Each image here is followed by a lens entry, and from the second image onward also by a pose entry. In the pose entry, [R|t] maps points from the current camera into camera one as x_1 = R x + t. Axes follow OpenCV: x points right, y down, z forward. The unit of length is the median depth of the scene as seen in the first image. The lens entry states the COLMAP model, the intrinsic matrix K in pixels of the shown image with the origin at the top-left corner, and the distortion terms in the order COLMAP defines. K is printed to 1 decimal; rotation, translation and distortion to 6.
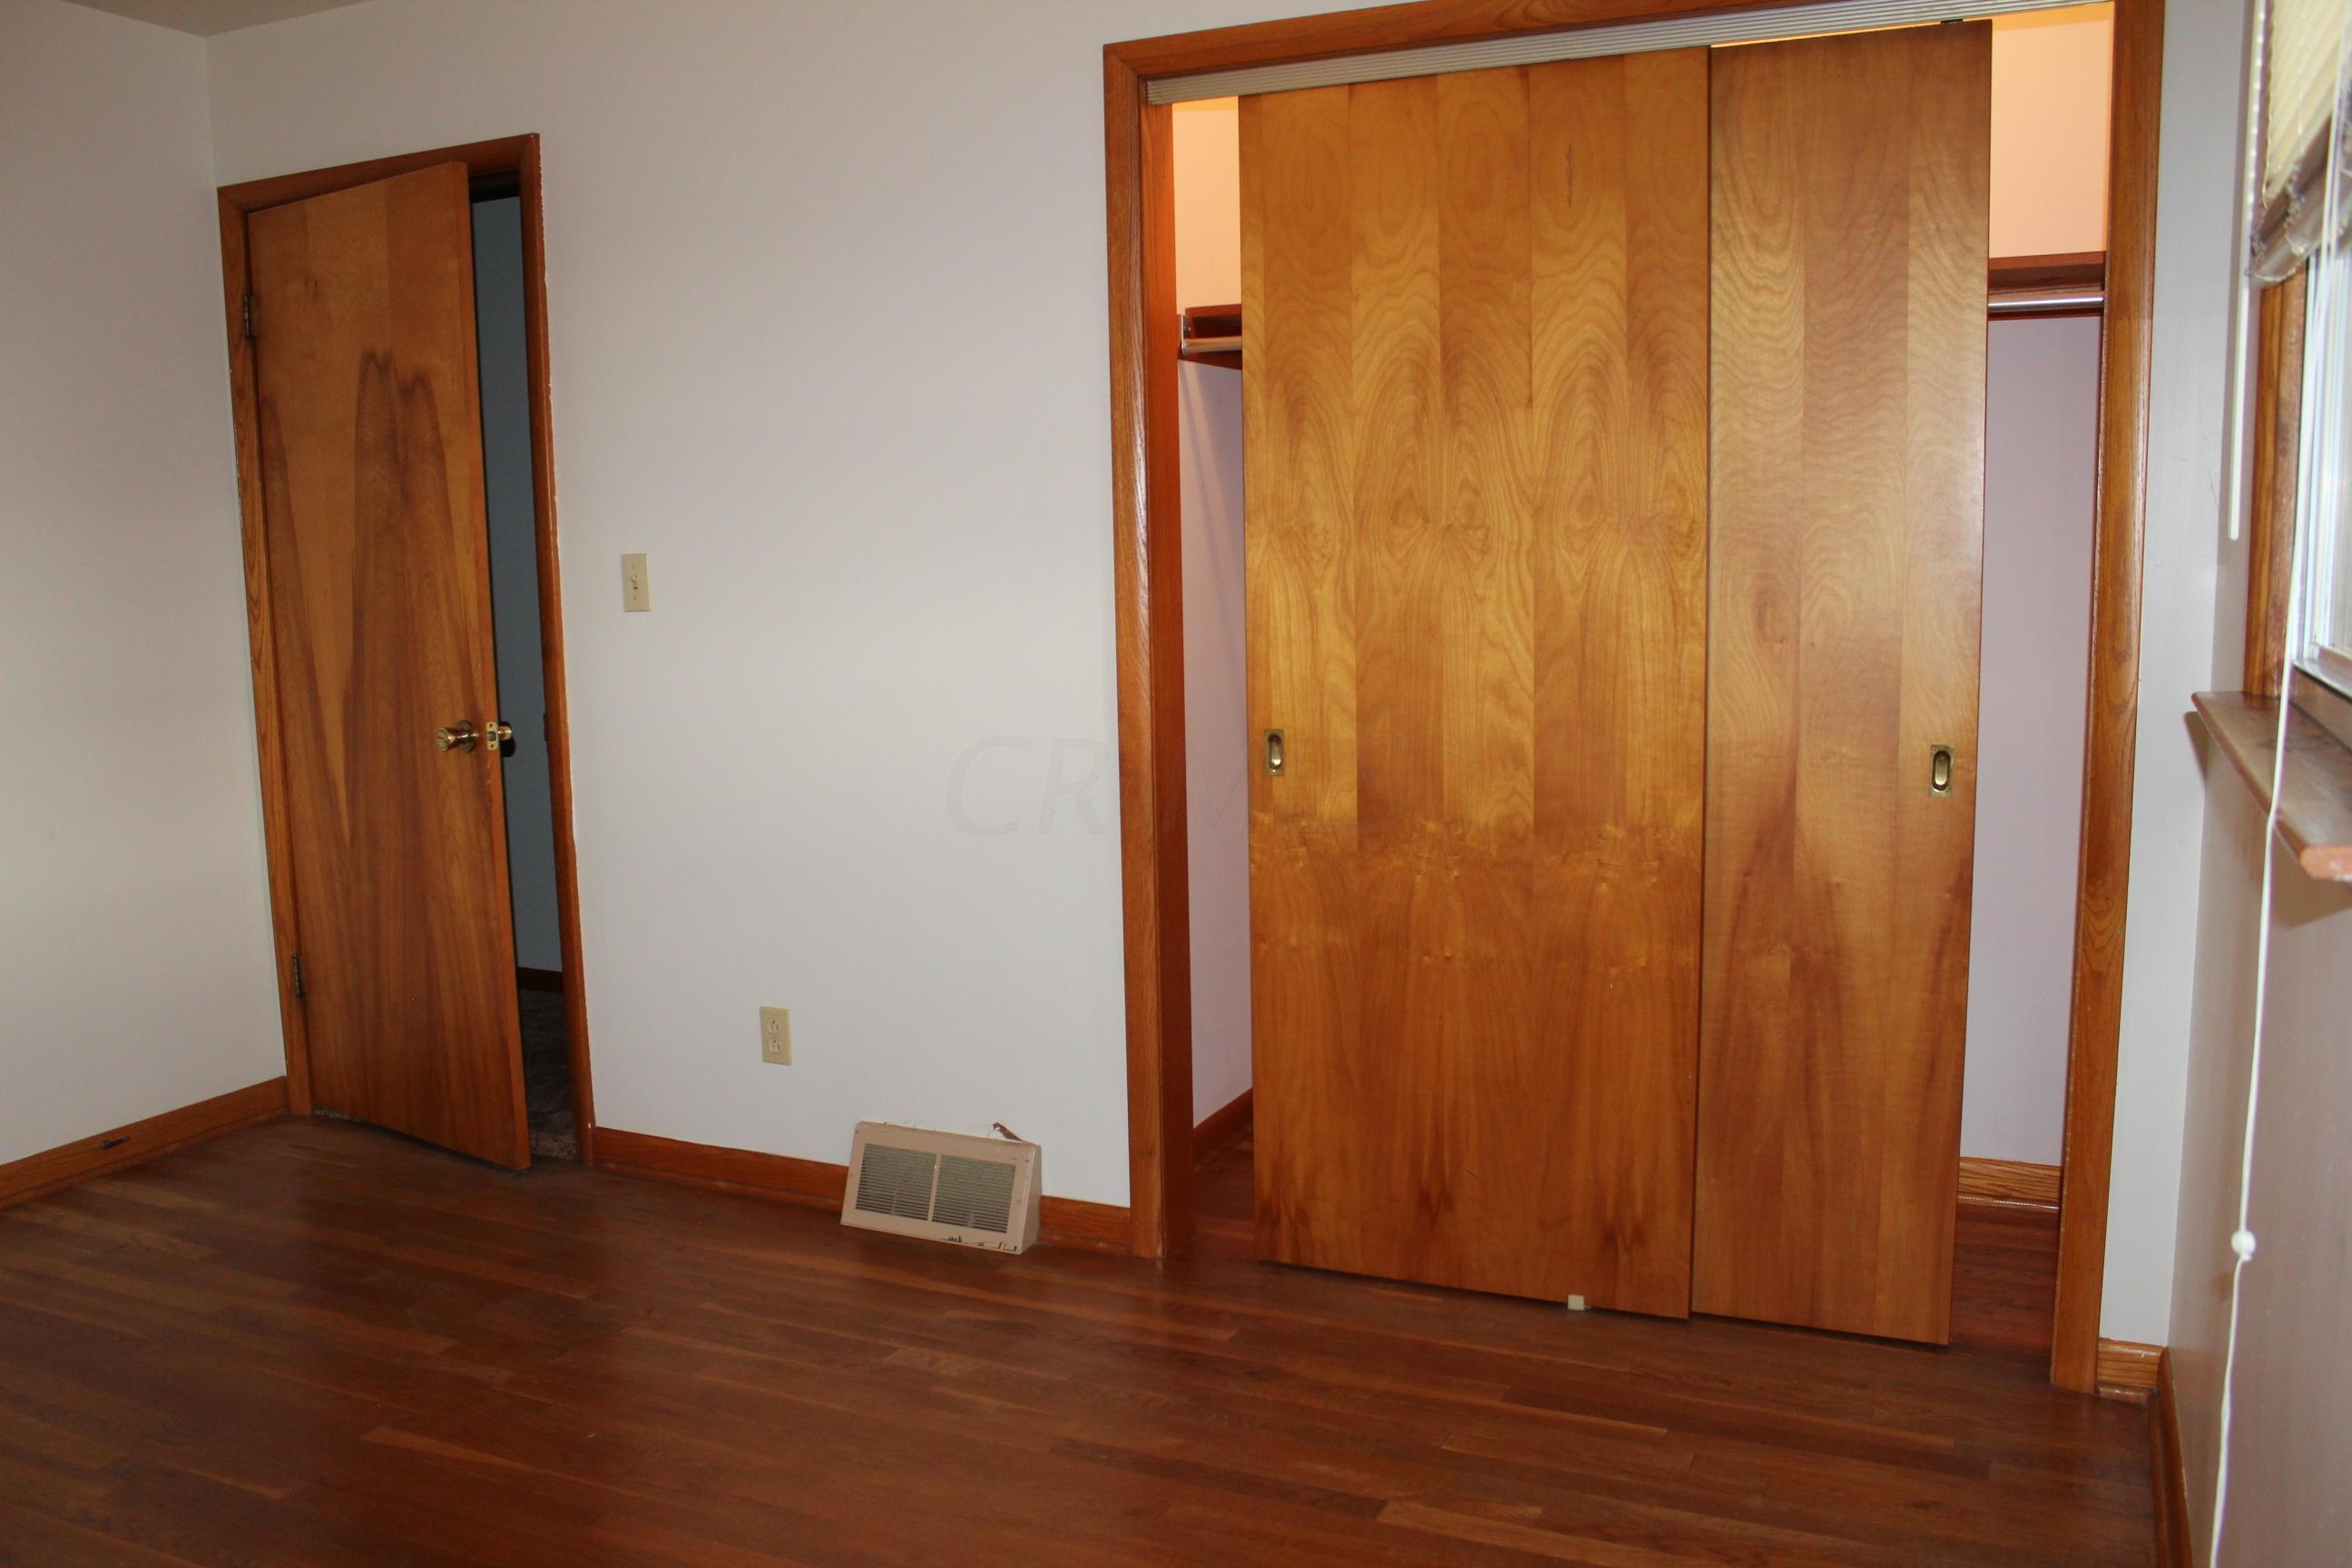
lens RADIAL K [[1918.2, 0, 1225.3], [0, 1918.2, 780.9], [0, 0, 1]] dist [-0.173117, 0.139739]
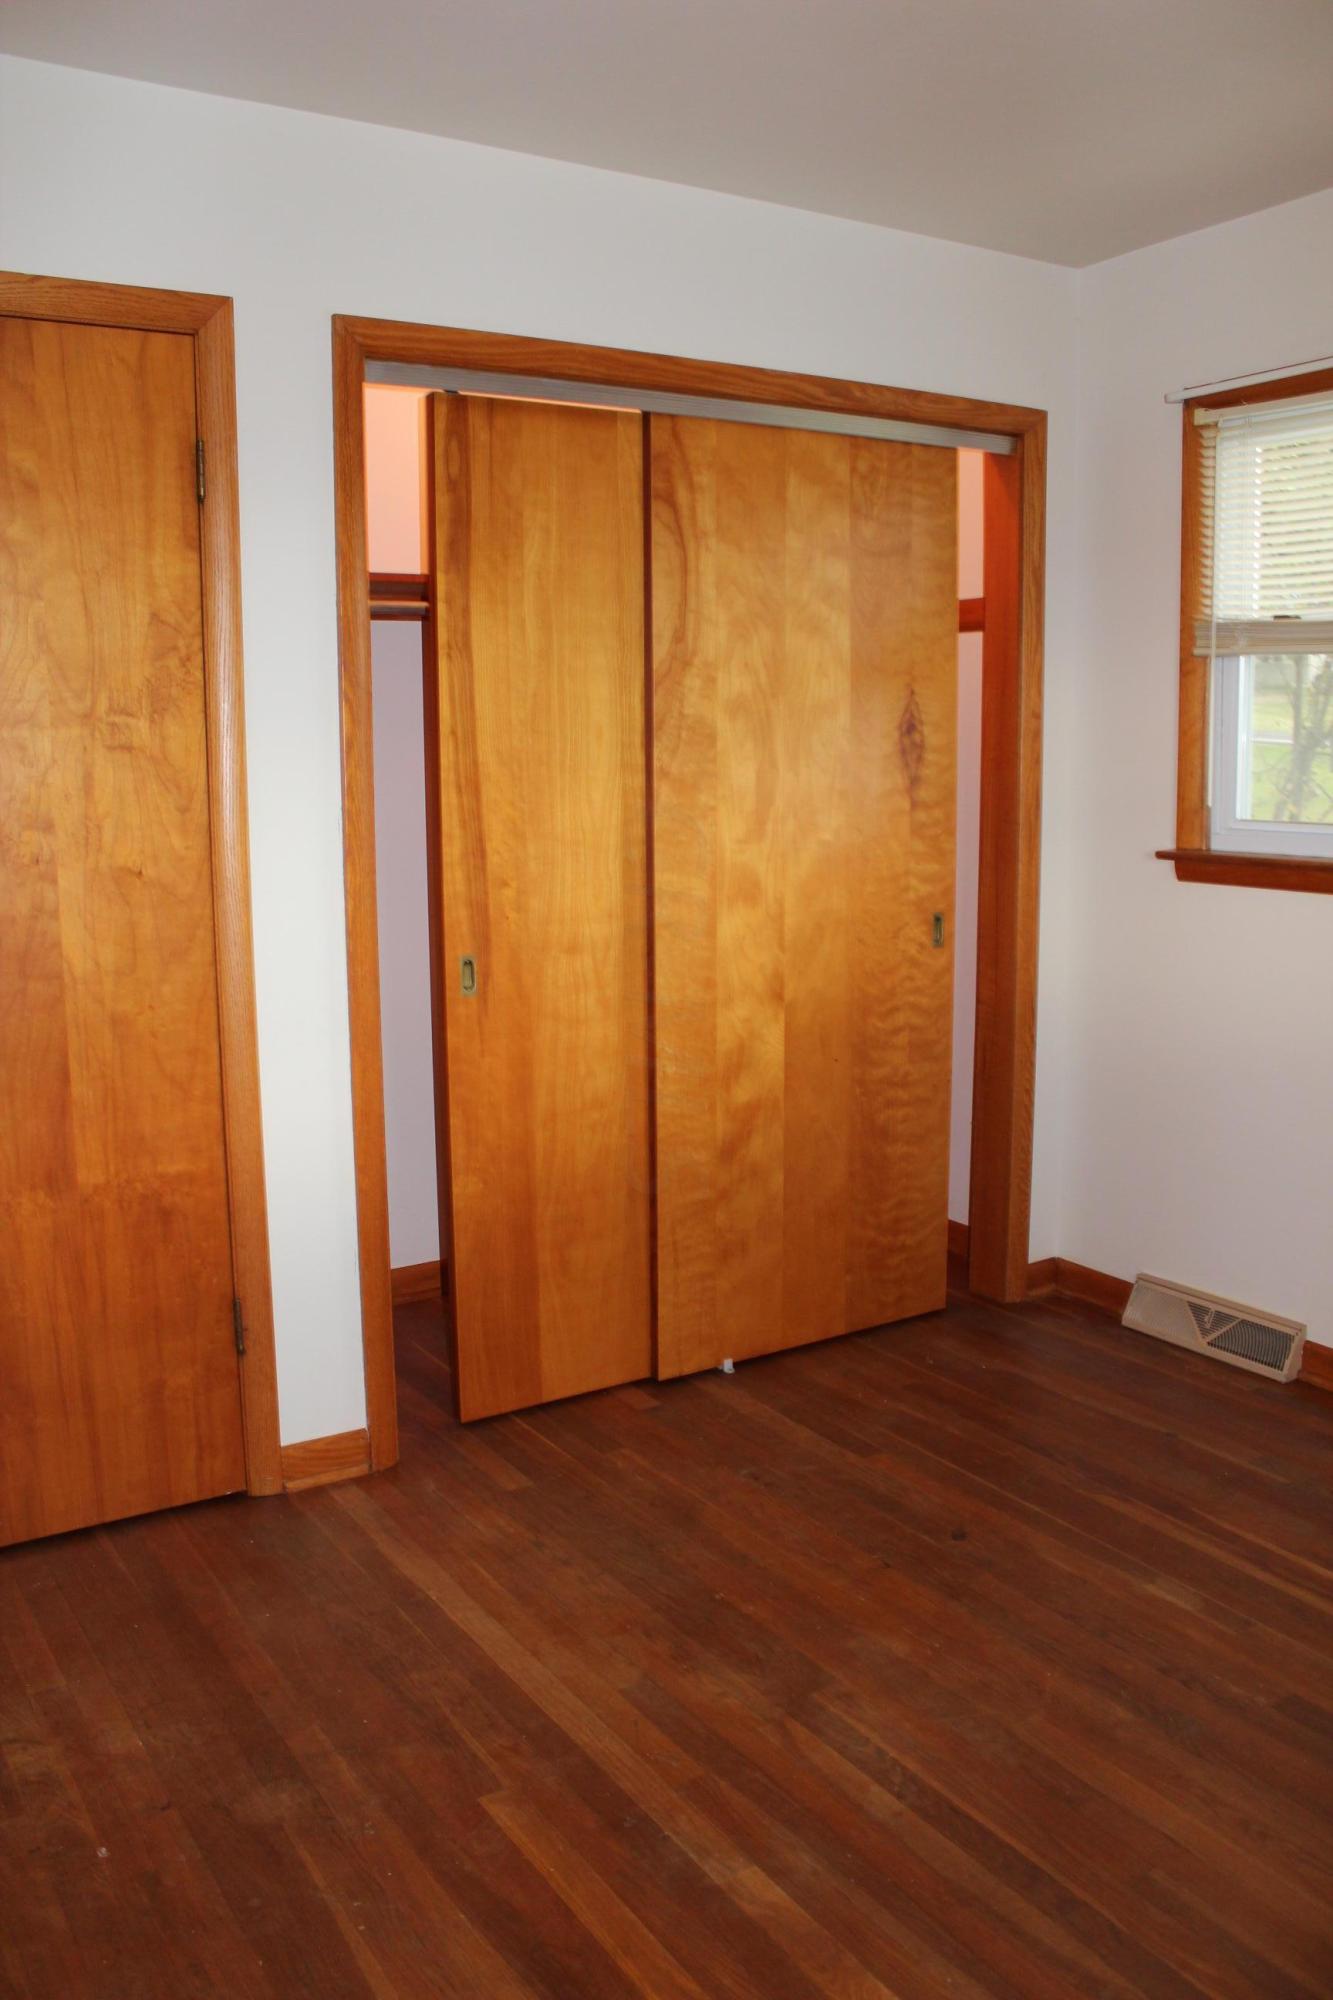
lens RADIAL K [[1631.1, 0, 653.7], [0, 1631.1, 999.5], [0, 0, 1]] dist [-0.173117, 0.139739]
pose [[0.552543, -0.111471, 0.825997, -0.718009], [0.116845, 0.991589, 0.055656, -0.043299], [-0.825254, 0.065761, 0.560921, 0.381774]]
